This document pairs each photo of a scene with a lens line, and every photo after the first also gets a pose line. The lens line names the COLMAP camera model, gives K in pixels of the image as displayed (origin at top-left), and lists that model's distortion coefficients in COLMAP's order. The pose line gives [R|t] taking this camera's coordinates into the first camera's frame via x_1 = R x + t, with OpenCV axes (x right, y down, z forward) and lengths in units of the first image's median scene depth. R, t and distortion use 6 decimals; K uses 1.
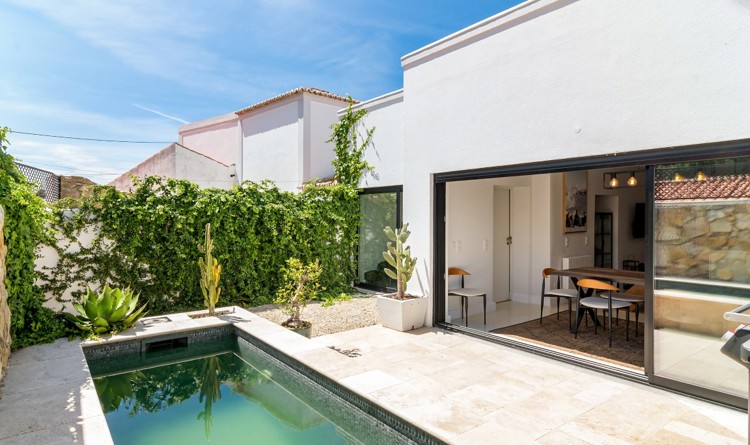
lens RADIAL K [[368.1, 0, 374.9], [0, 368.1, 215.6], [0, 0, 1]] dist [0.000297, 0.000151]
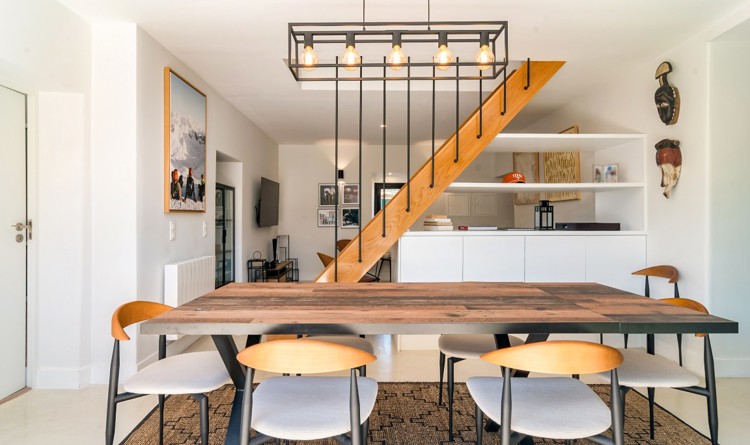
lens RADIAL K [[424.6, 0, 362.6], [0, 424.6, 221.9], [0, 0, 1]] dist [-0.000021, -0.000064]
pose [[0.592670, -0.006466, 0.805419, 0.222481], [-0.006866, 0.999891, 0.013079, 0.050926], [-0.805416, -0.013282, 0.592561, 0.470652]]
